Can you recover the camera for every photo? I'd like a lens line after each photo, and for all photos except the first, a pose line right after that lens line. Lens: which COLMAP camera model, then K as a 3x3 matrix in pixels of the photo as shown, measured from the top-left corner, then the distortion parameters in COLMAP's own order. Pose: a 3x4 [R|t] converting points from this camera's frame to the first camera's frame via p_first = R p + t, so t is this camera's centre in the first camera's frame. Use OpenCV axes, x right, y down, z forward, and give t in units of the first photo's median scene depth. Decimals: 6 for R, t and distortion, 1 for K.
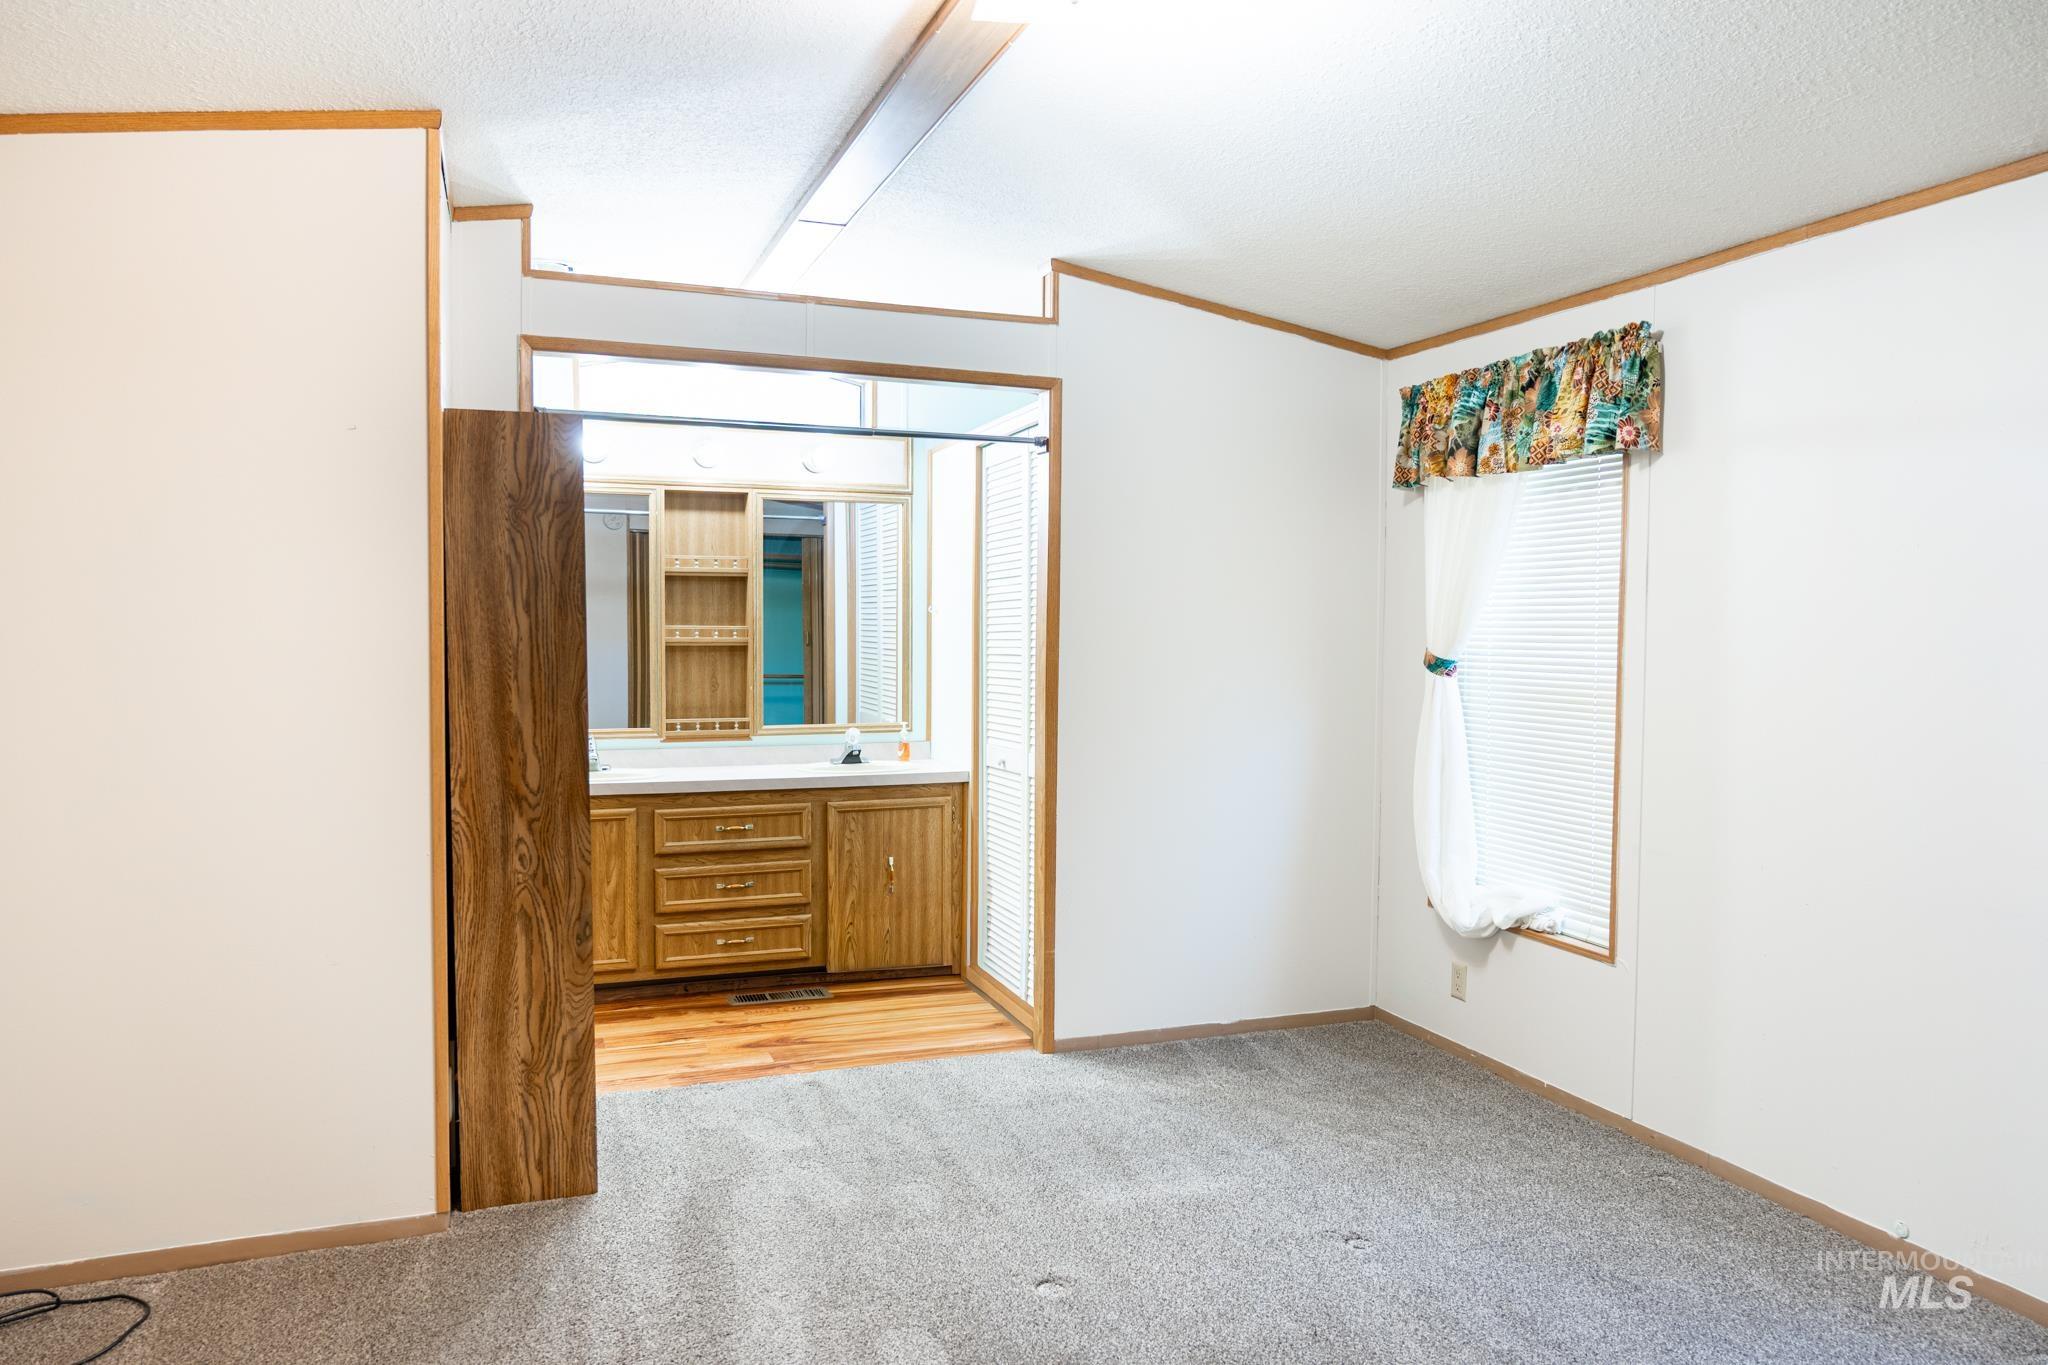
lens RADIAL K [[1359.1, 0, 1024.0], [0, 1359.1, 682.5], [0, 0, 1]] dist [-0.010436, 0.007524]
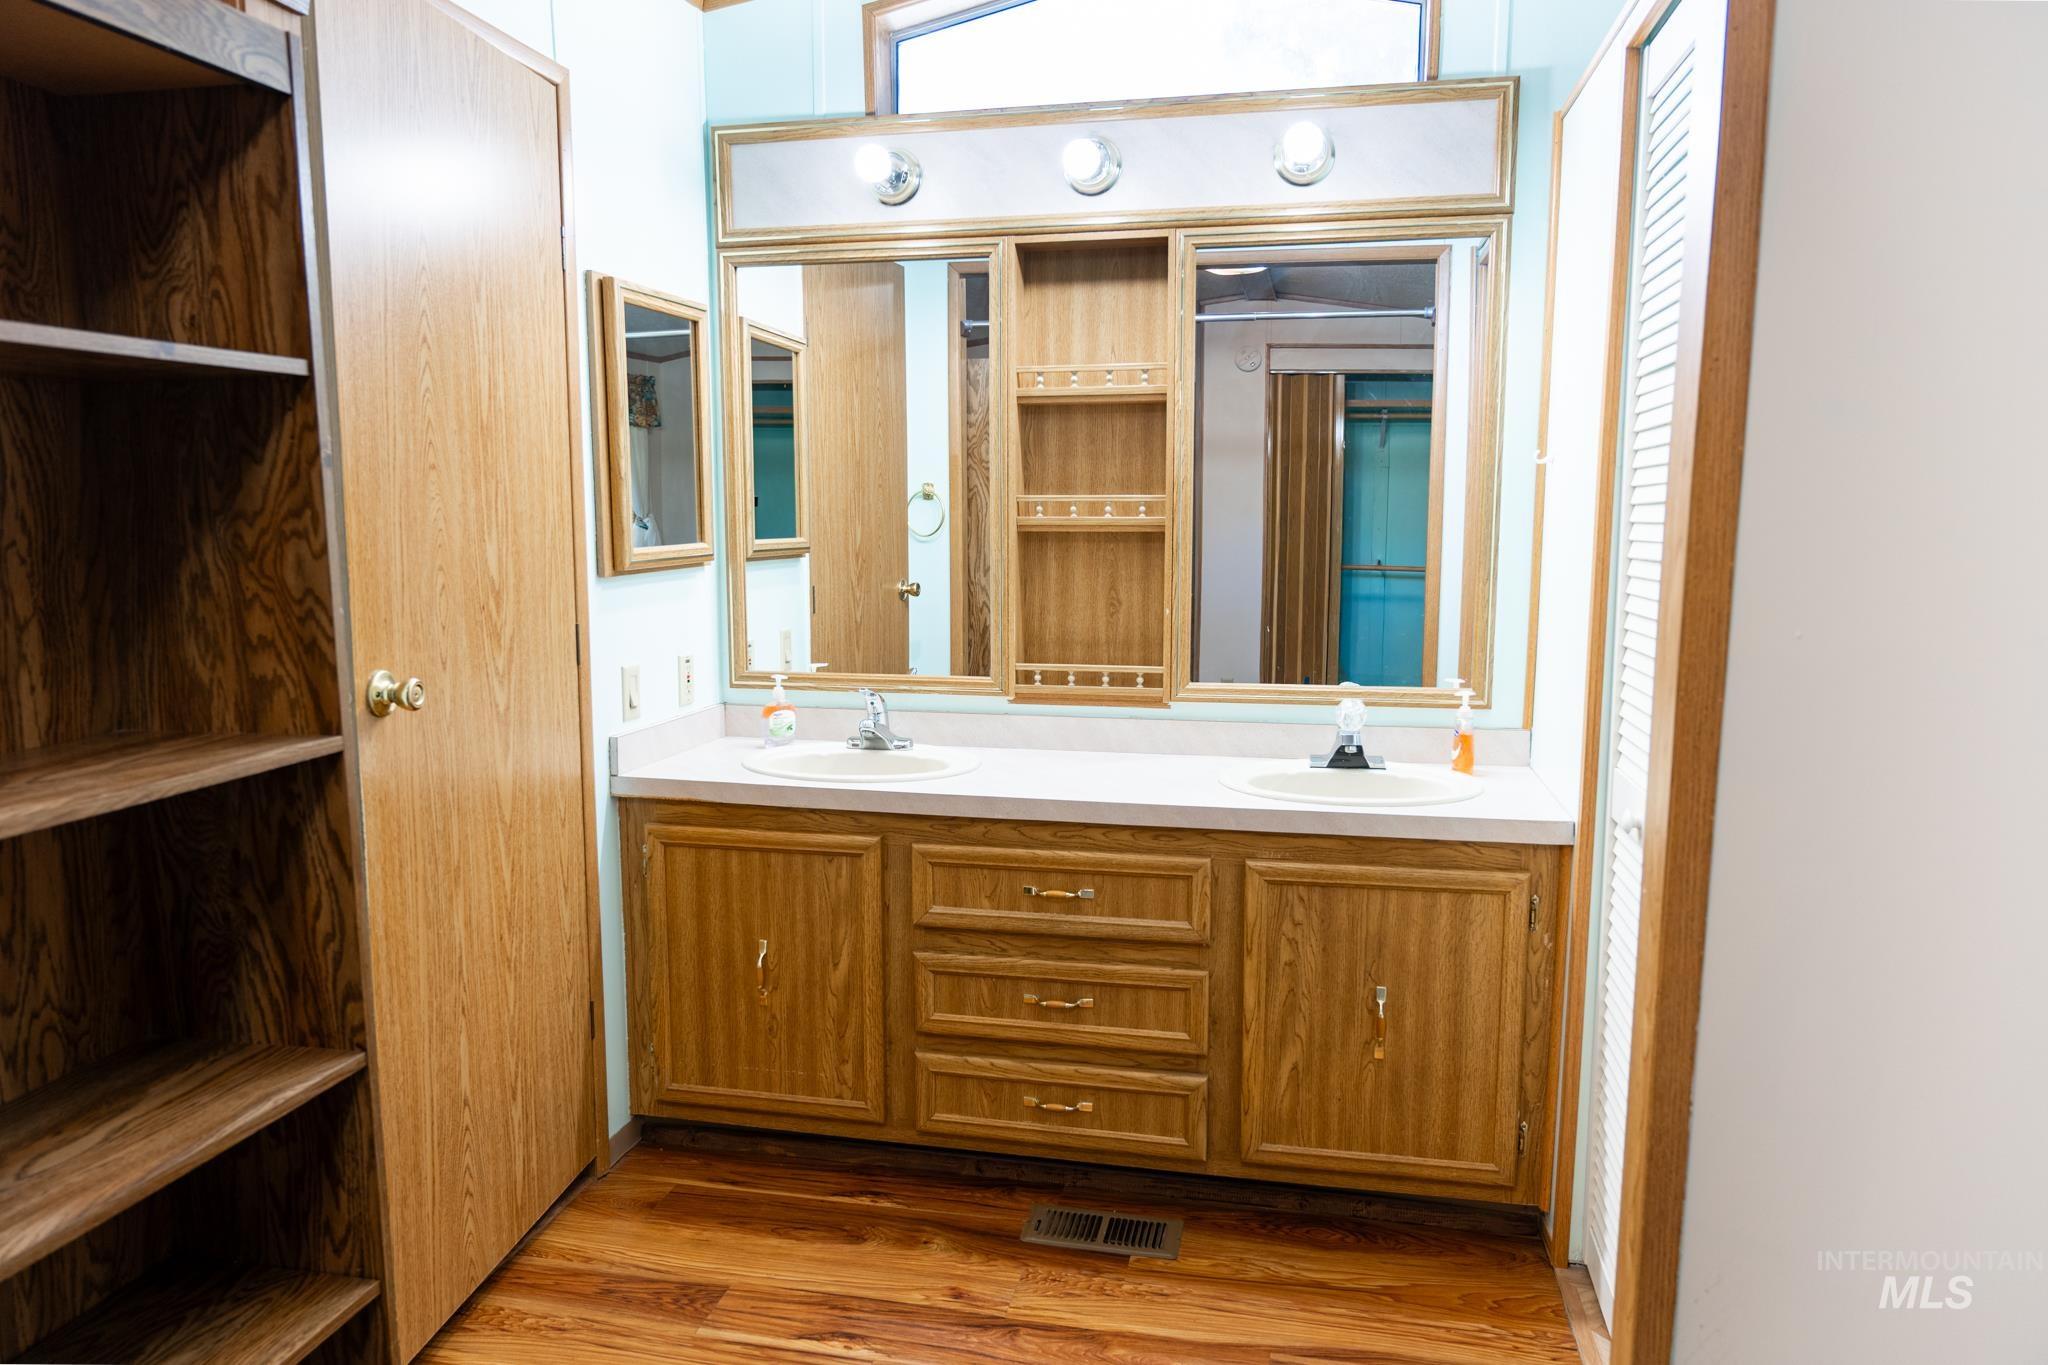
lens RADIAL K [[1359.1, 0, 1024.0], [0, 1359.1, 682.5], [0, 0, 1]] dist [-0.010436, 0.007524]
pose [[0.837116, 0.066814, -0.542929, 0.056657], [-0.015931, 0.995070, 0.097891, -0.025021], [0.546793, -0.073296, 0.834053, 0.660778]]
